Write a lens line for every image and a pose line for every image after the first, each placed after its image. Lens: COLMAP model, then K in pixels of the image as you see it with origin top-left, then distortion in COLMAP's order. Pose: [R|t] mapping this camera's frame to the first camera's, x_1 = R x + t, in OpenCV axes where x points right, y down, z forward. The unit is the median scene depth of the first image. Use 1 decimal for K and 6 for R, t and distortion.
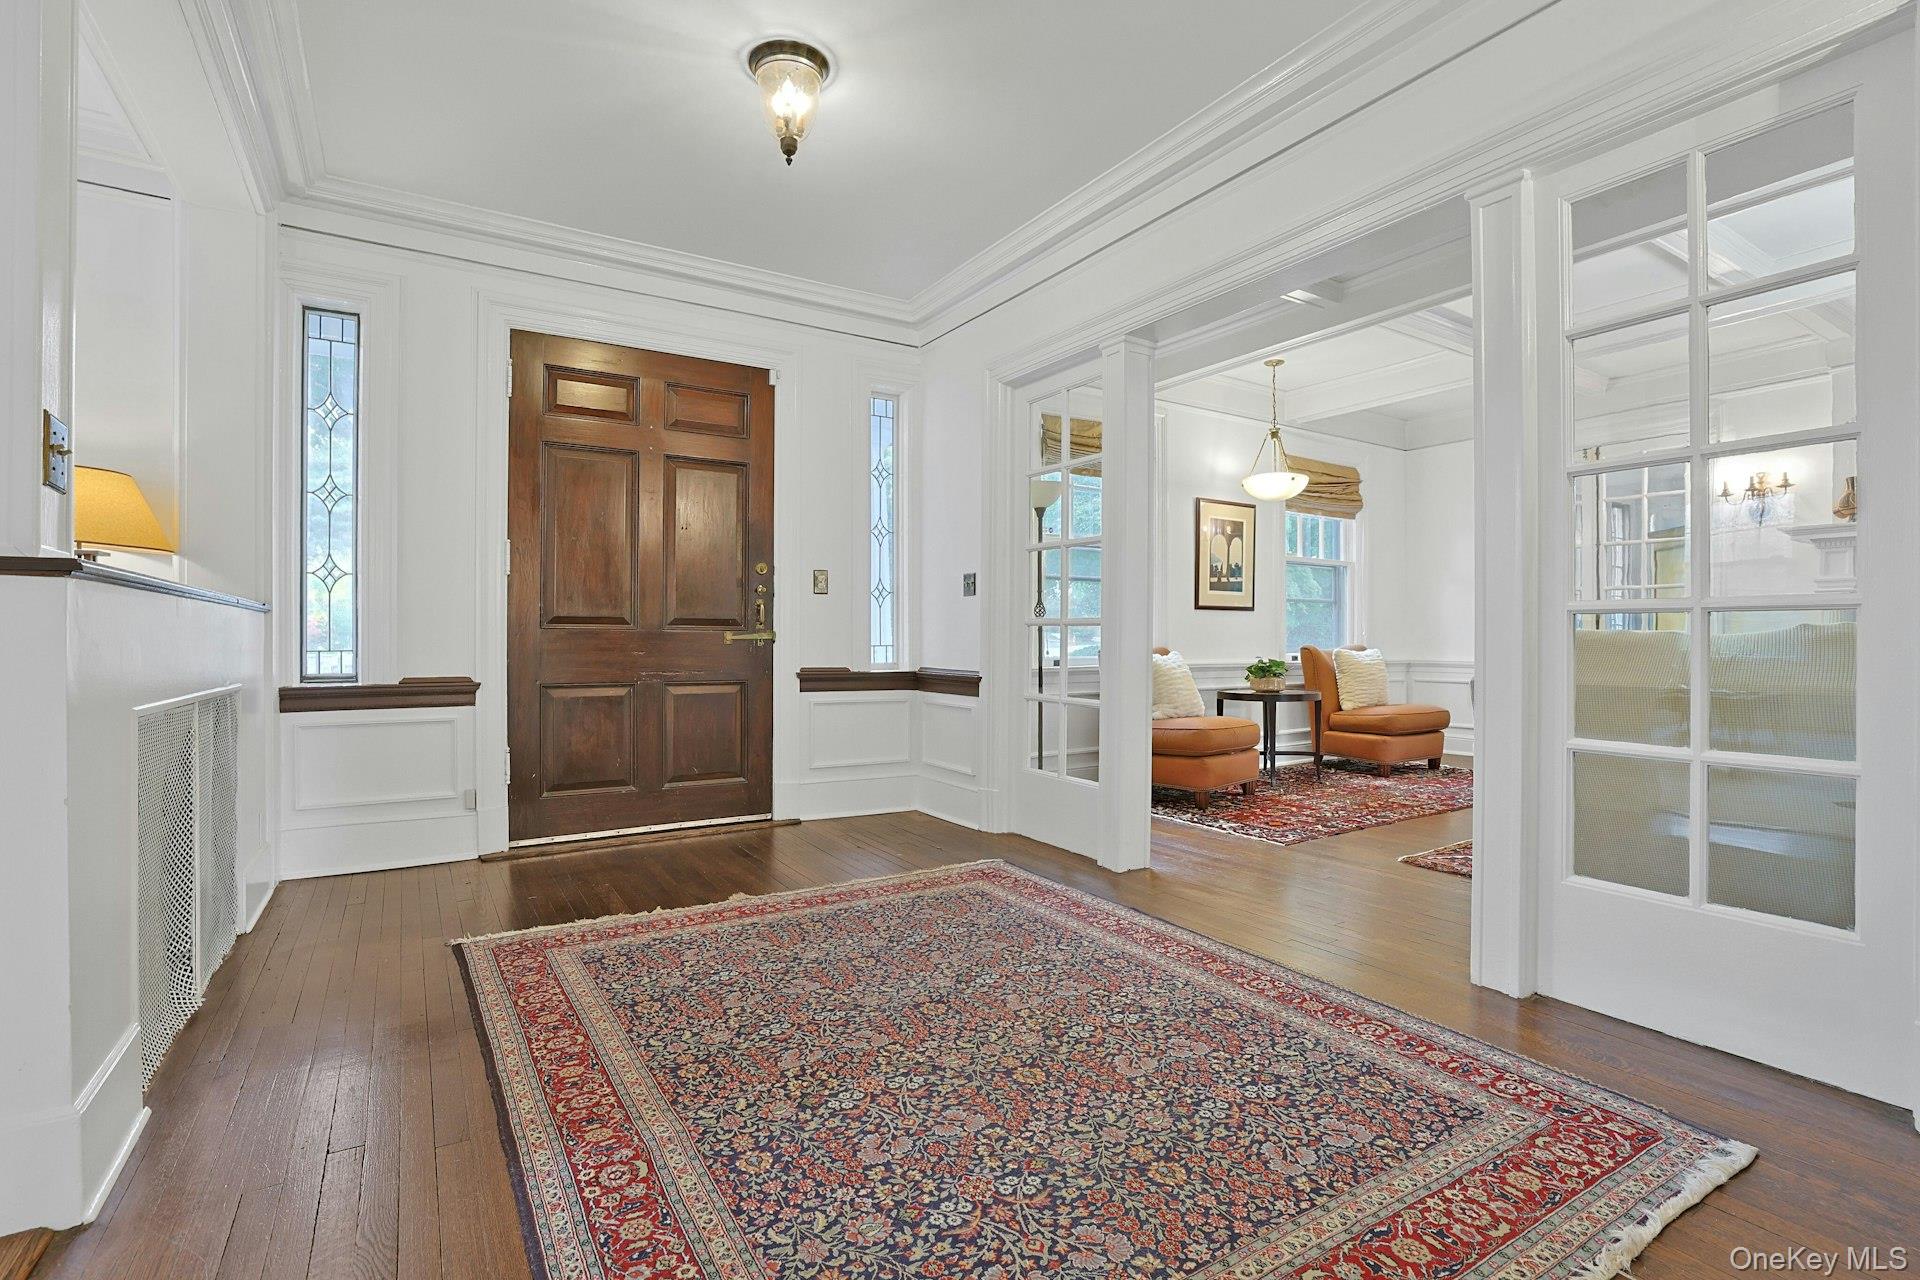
lens RADIAL K [[878.8, 0, 946.7], [0, 878.8, 650.8], [0, 0, 1]] dist [-0.036721, 0.004246]
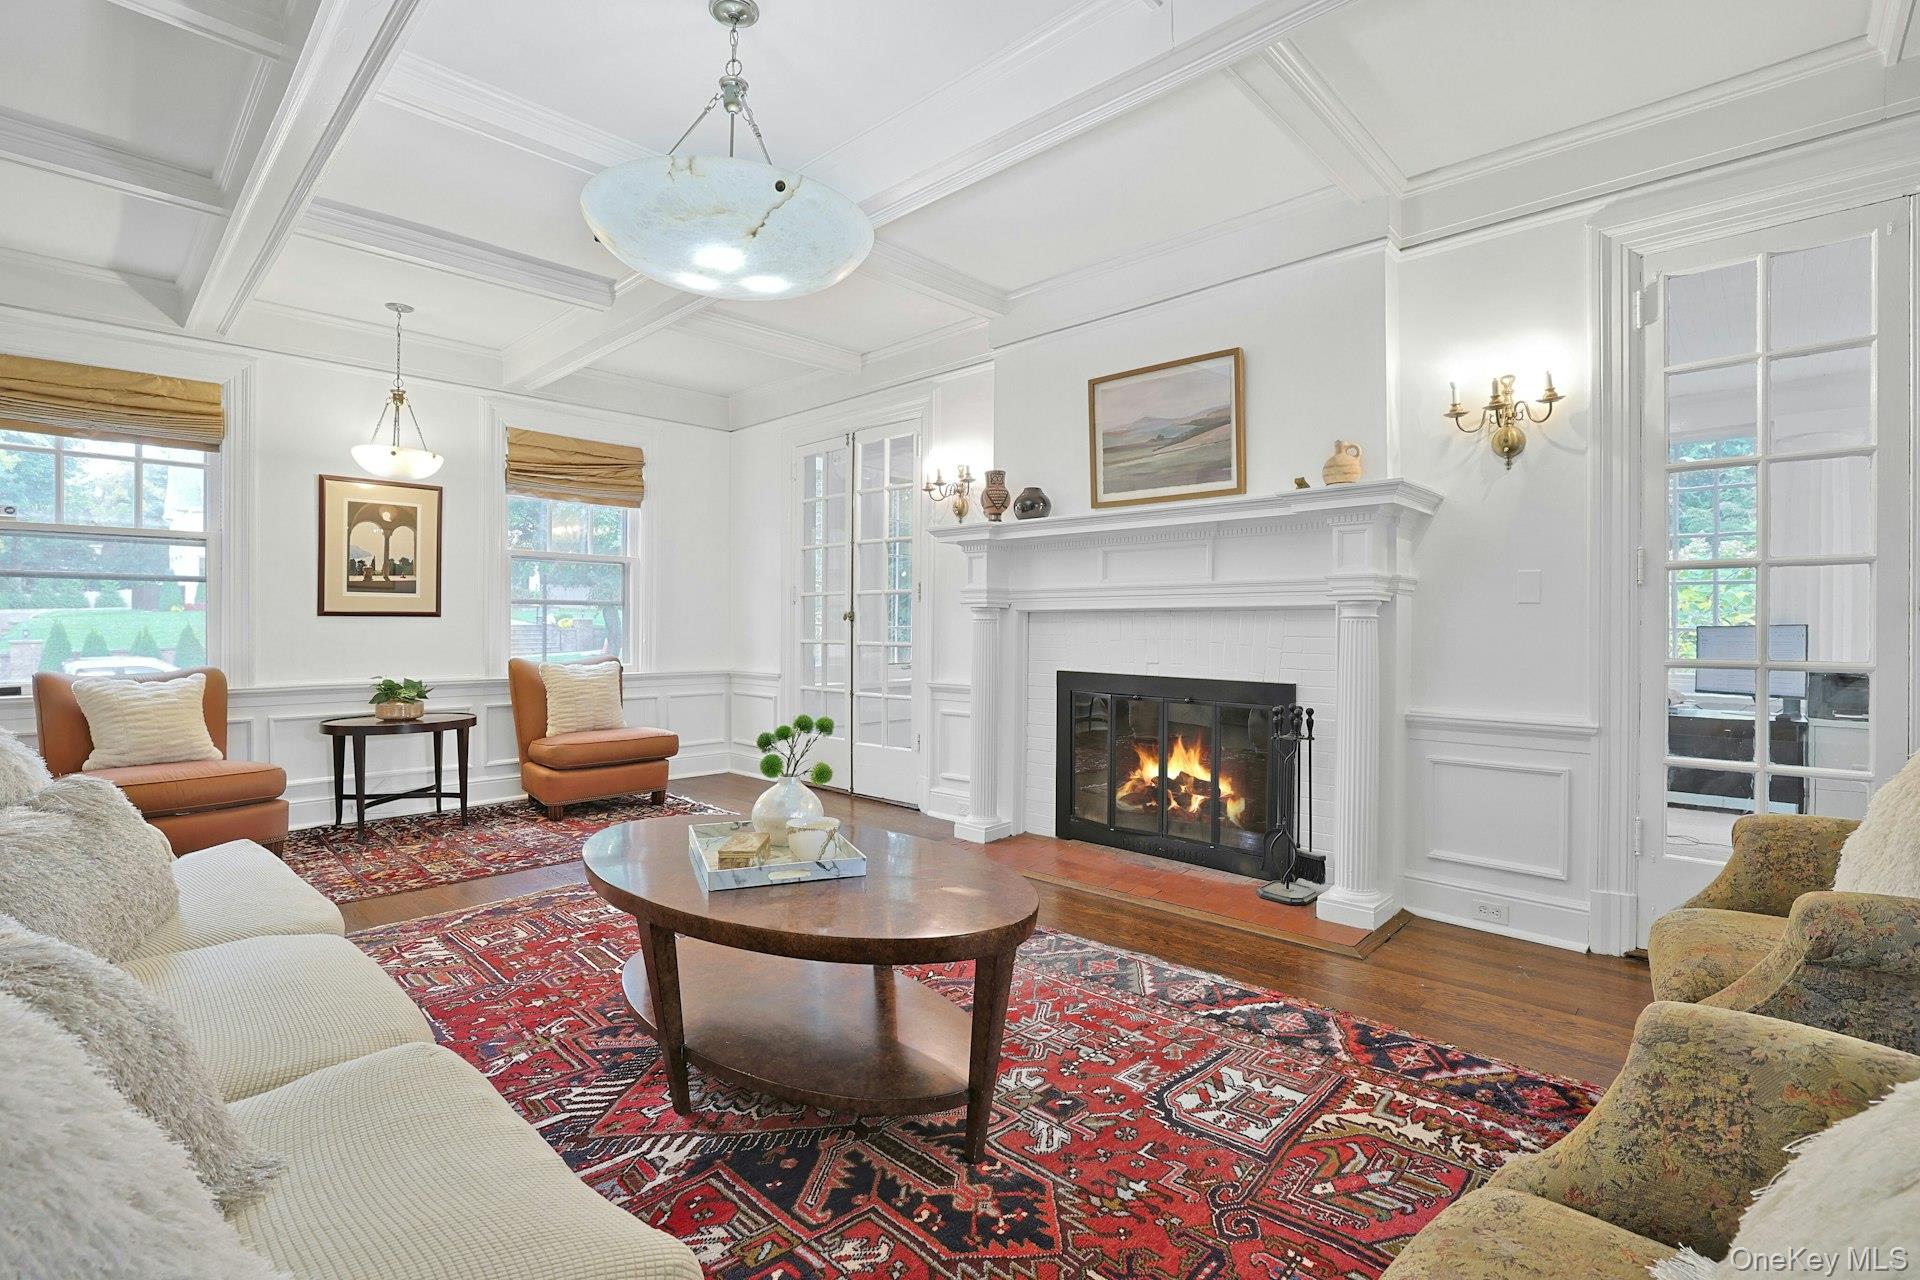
lens RADIAL K [[885.3, 0, 965.4], [0, 885.3, 638.0], [0, 0, 1]] dist [-0.043998, -0.000001]
pose [[0.968145, 0.001952, 0.250384, 1.318660], [-0.003145, 0.999986, 0.004363, -0.064516], [-0.250372, -0.005012, 0.968137, 0.185223]]
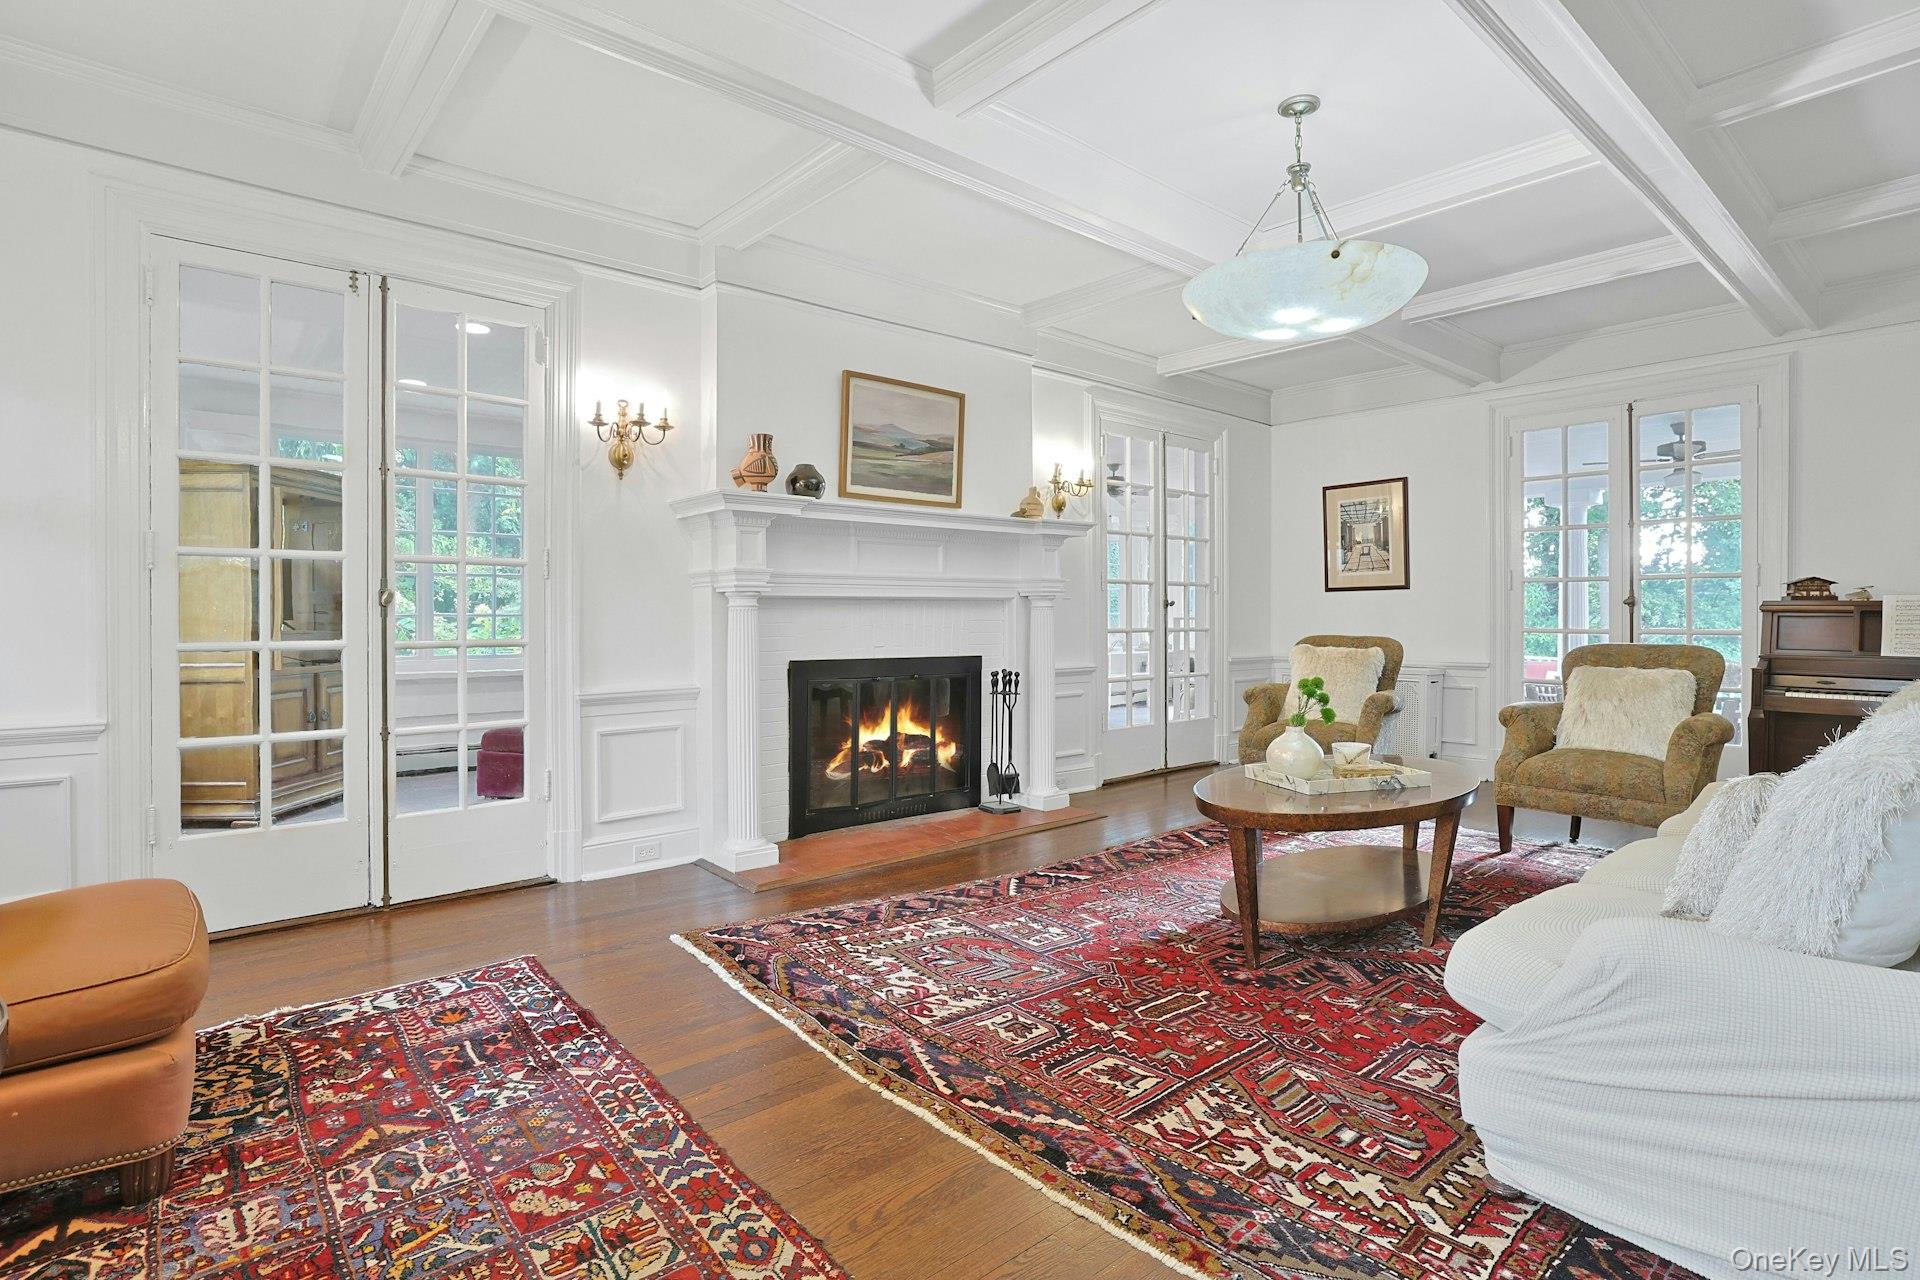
lens RADIAL K [[951.6, 0, 948.6], [0, 951.6, 635.4], [0, 0, 1]] dist [-0.032728, 0.002170]
pose [[-0.148733, -0.019041, 0.988694, 0.327365], [0.010261, 0.999731, 0.020797, -0.073217], [-0.988824, 0.013238, -0.148497, 1.557991]]
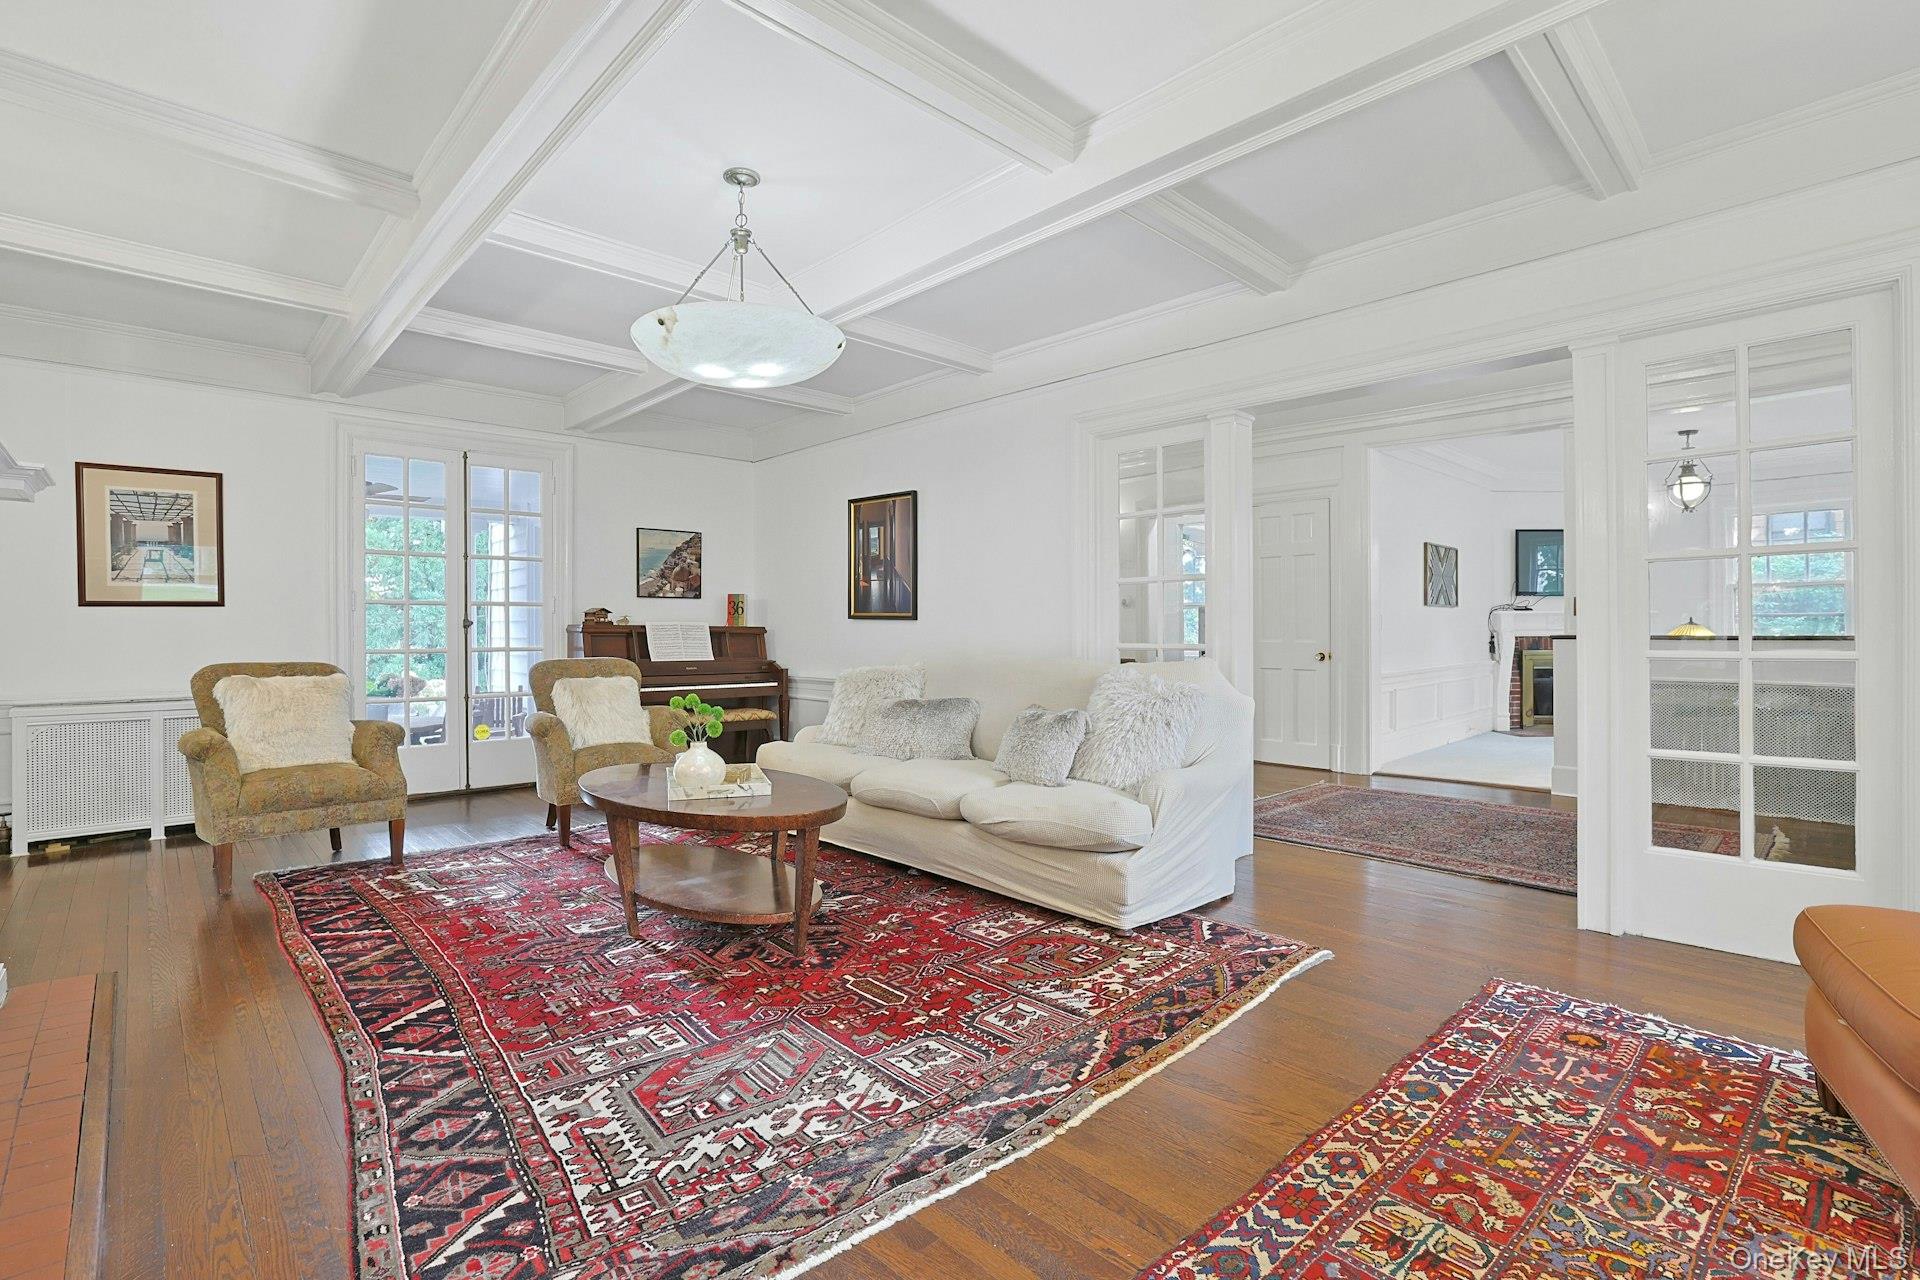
lens RADIAL K [[878.8, 0, 969.9], [0, 878.8, 645.5], [0, 0, 1]] dist [-0.036721, 0.004246]
pose [[-0.977629, 0.006500, -0.210236, 1.262179], [0.001855, 0.999750, 0.022283, -0.082570], [0.210328, 0.021394, -0.977397, 2.123964]]
